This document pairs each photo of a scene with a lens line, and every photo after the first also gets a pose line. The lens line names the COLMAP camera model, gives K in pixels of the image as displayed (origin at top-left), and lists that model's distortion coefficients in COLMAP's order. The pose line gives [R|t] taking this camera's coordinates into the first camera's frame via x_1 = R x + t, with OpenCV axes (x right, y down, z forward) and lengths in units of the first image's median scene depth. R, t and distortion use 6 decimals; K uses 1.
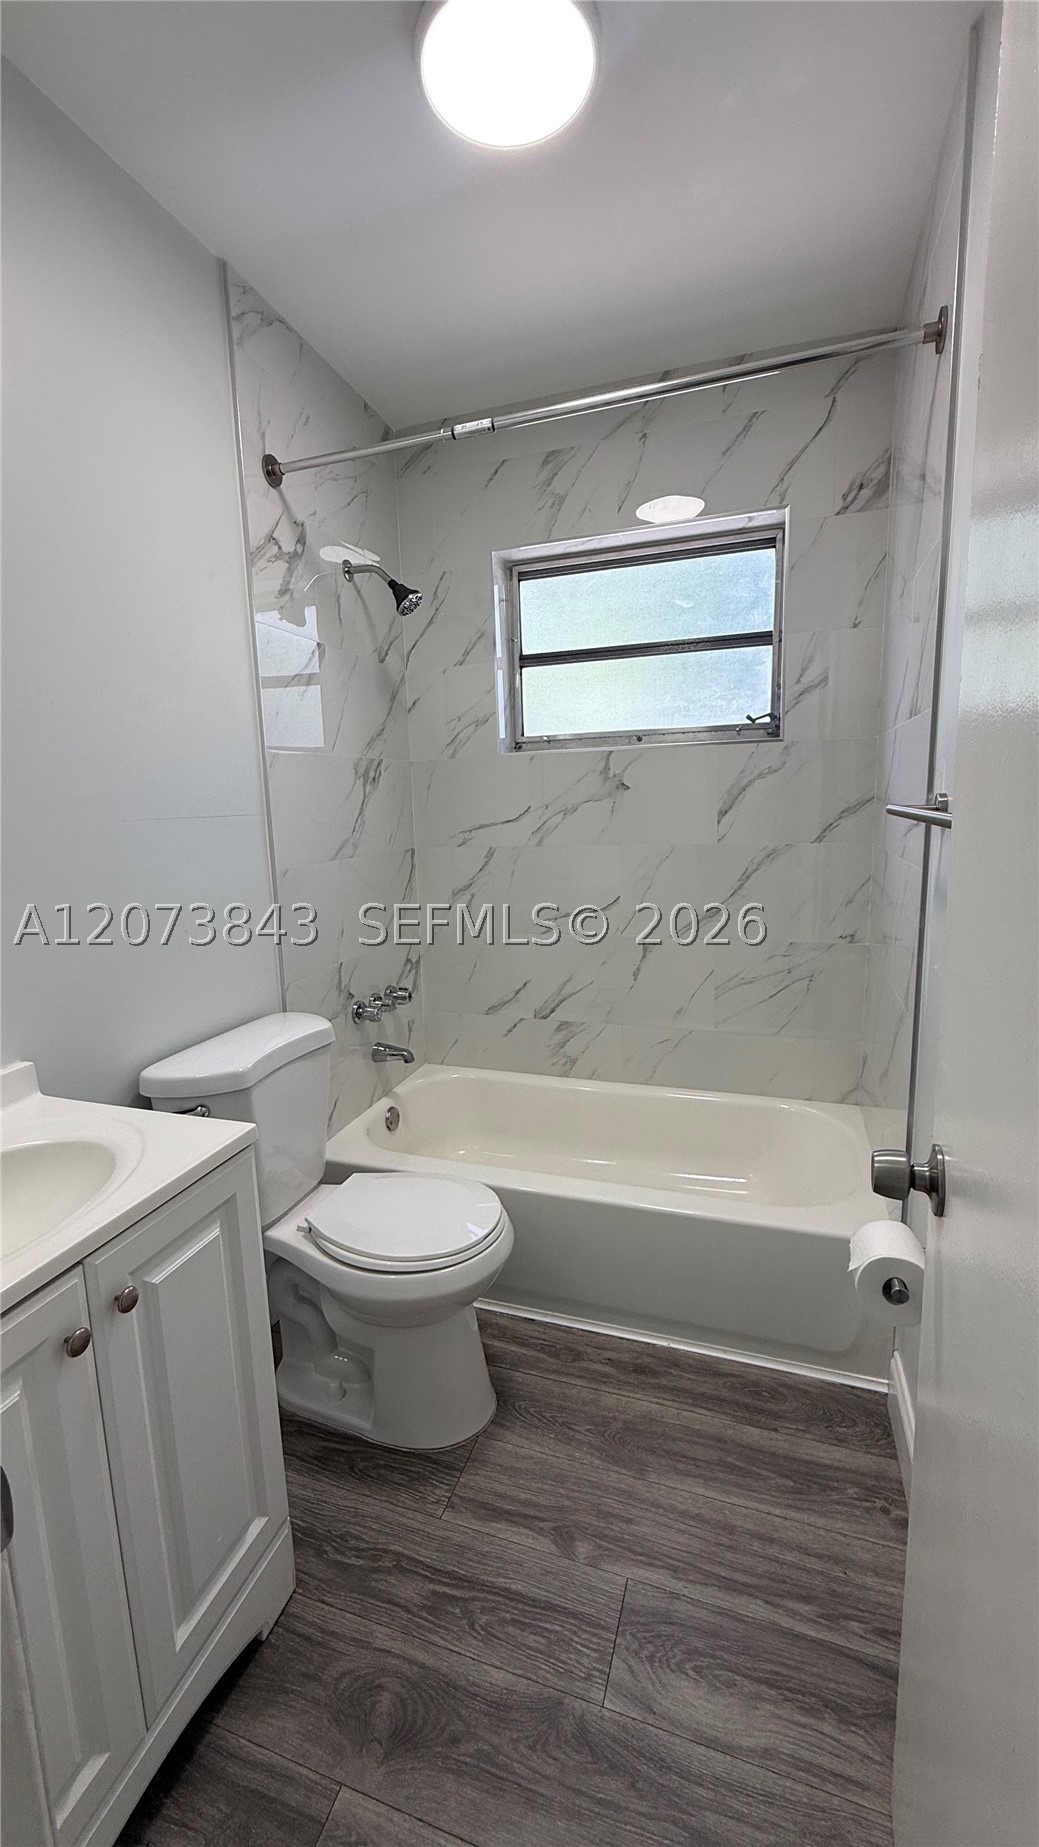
lens RADIAL K [[738.5, 0, 521.4], [0, 738.5, 920.4], [0, 0, 1]] dist [0.002299, -0.000297]
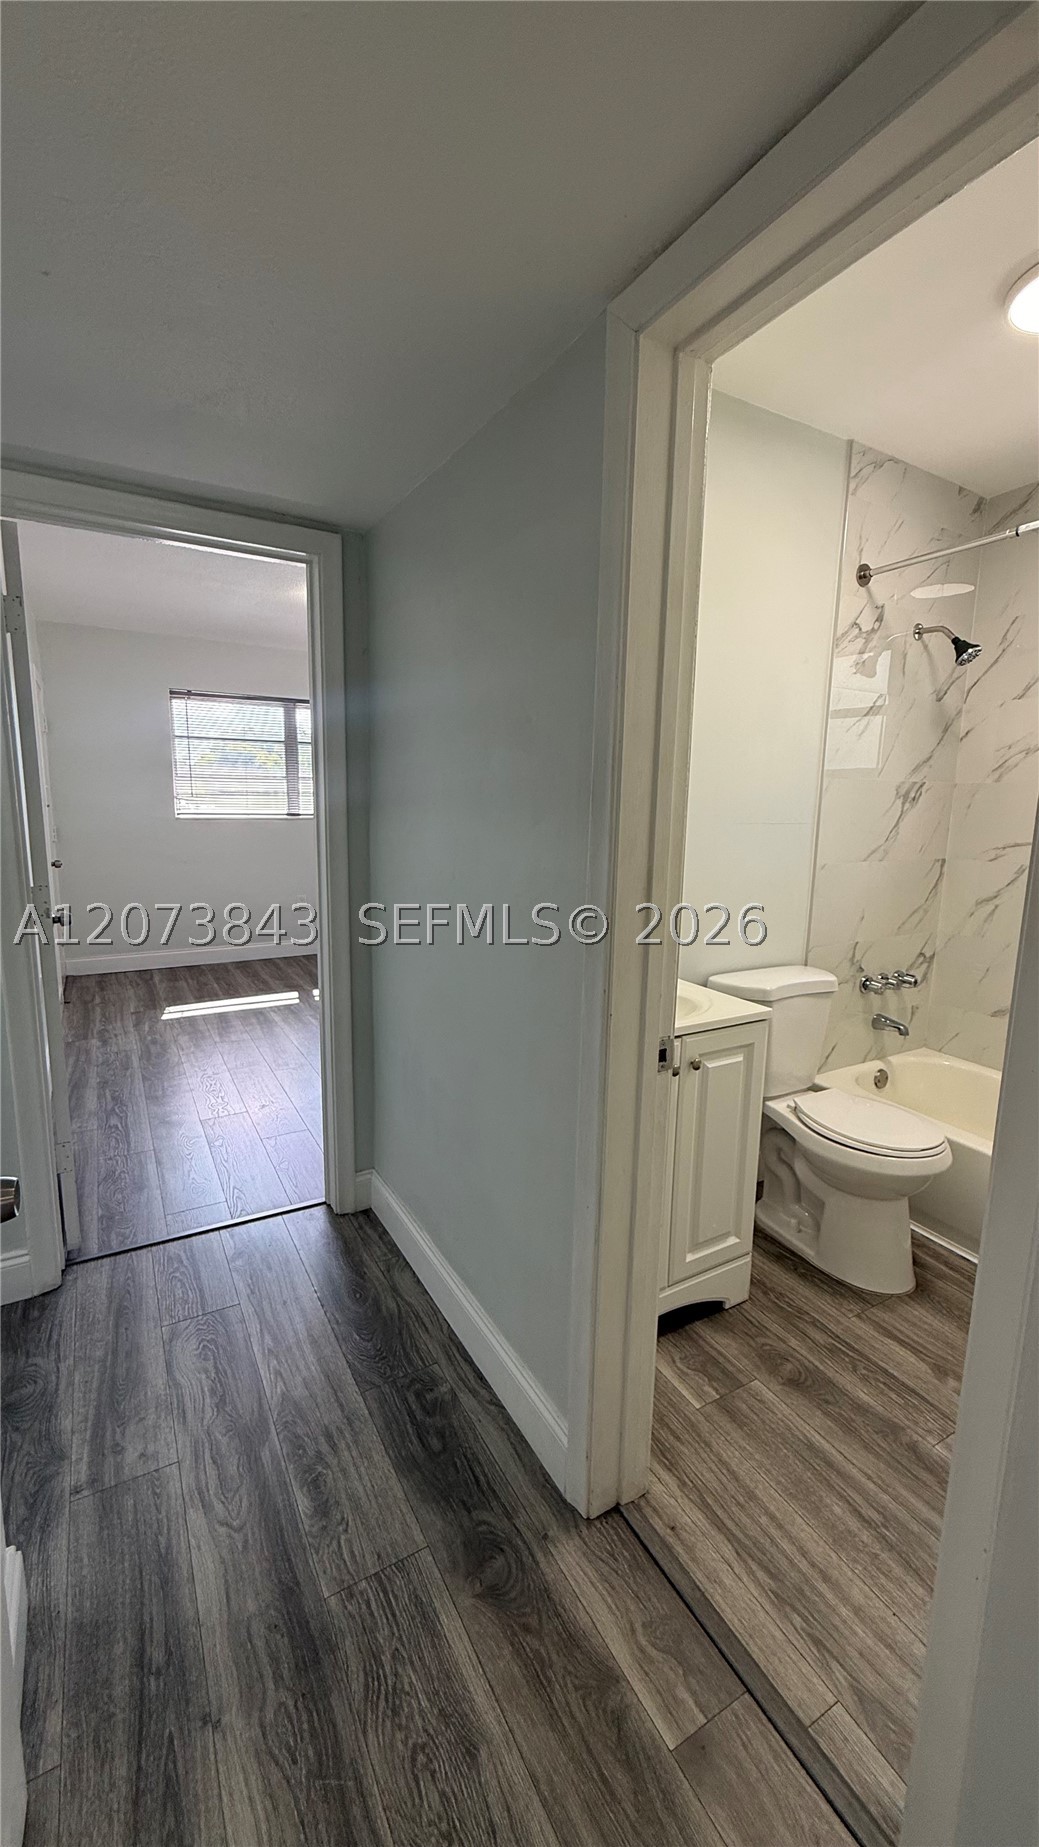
lens RADIAL K [[738.5, 0, 521.4], [0, 738.5, 920.4], [0, 0, 1]] dist [0.002299, -0.000297]
pose [[0.746302, 0.151672, -0.648096, 0.147238], [-0.148197, 0.987114, 0.060359, 0.030185], [0.648900, 0.051000, 0.759163, -0.354269]]
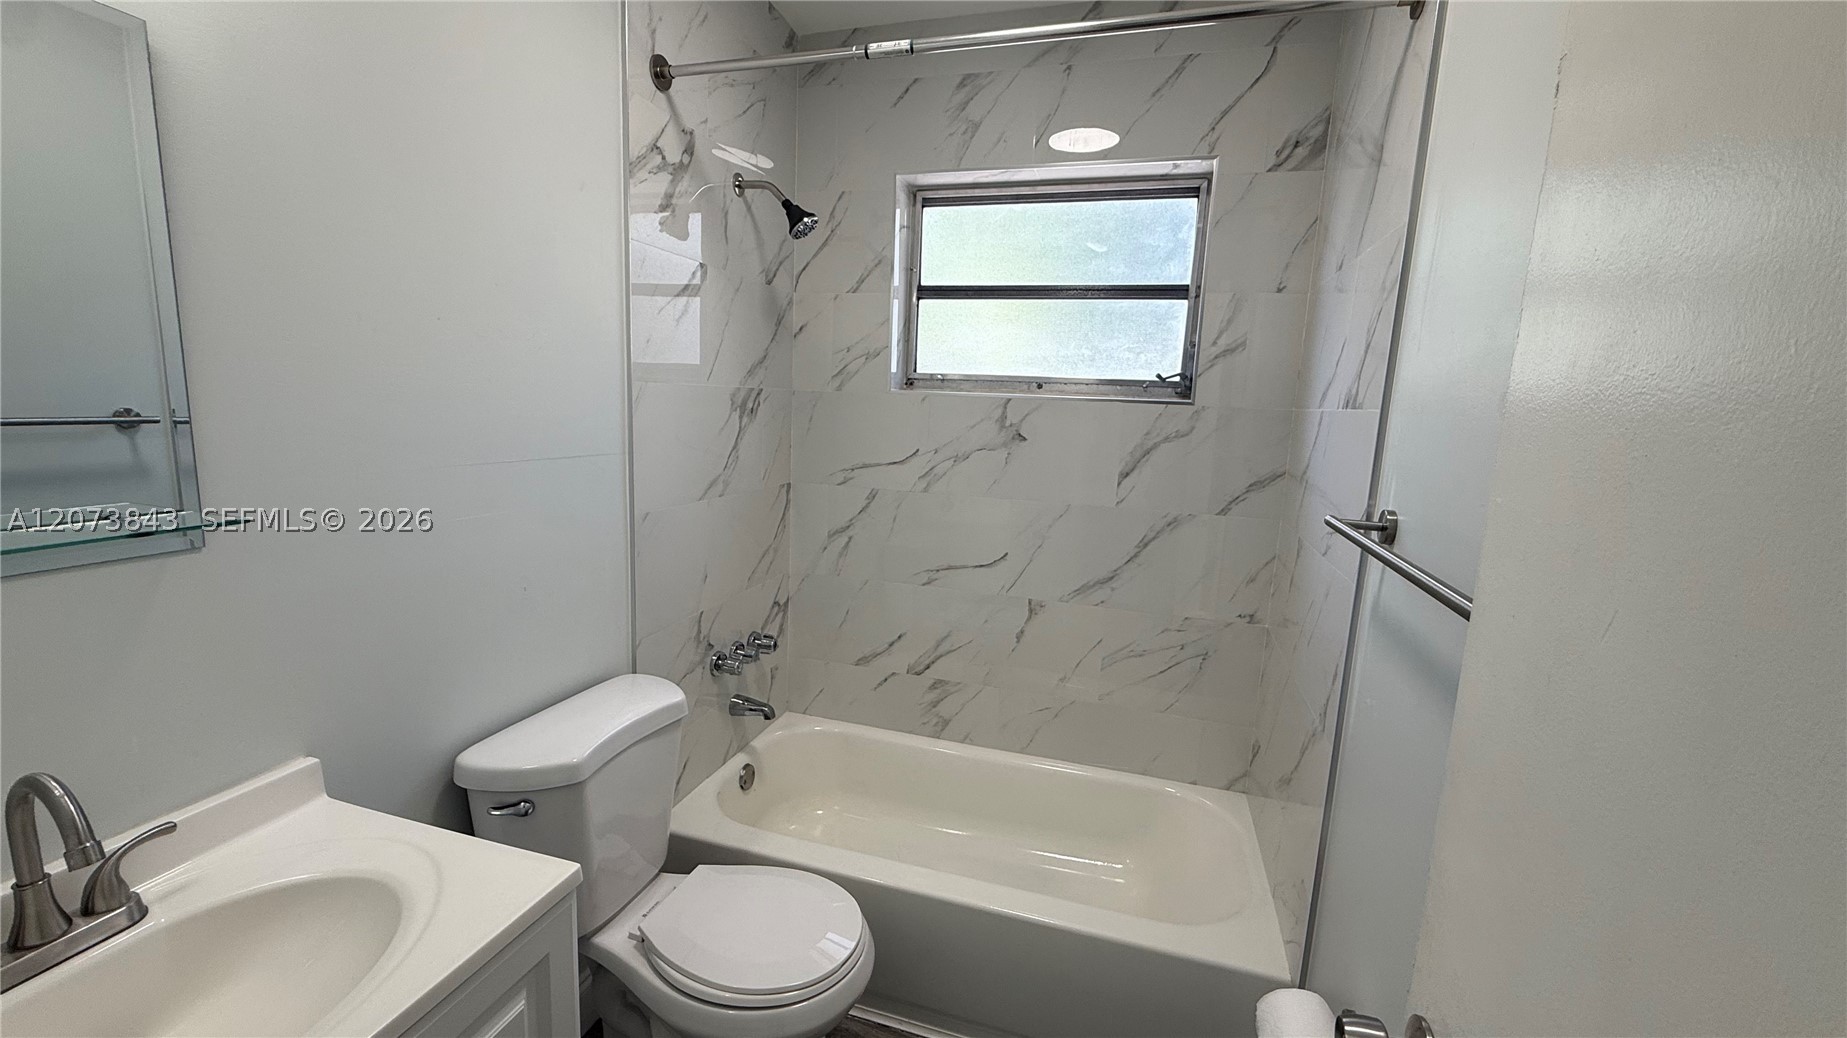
lens RADIAL K [[738.5, 0, 920.4], [0, 738.5, 518.8], [0, 0, 1]] dist [0.002299, -0.000297]
pose [[0.996983, 0.067042, 0.039106, -0.018872], [-0.066938, 0.997749, -0.003961, -0.072320], [-0.039284, 0.001331, 0.999227, 0.078208]]
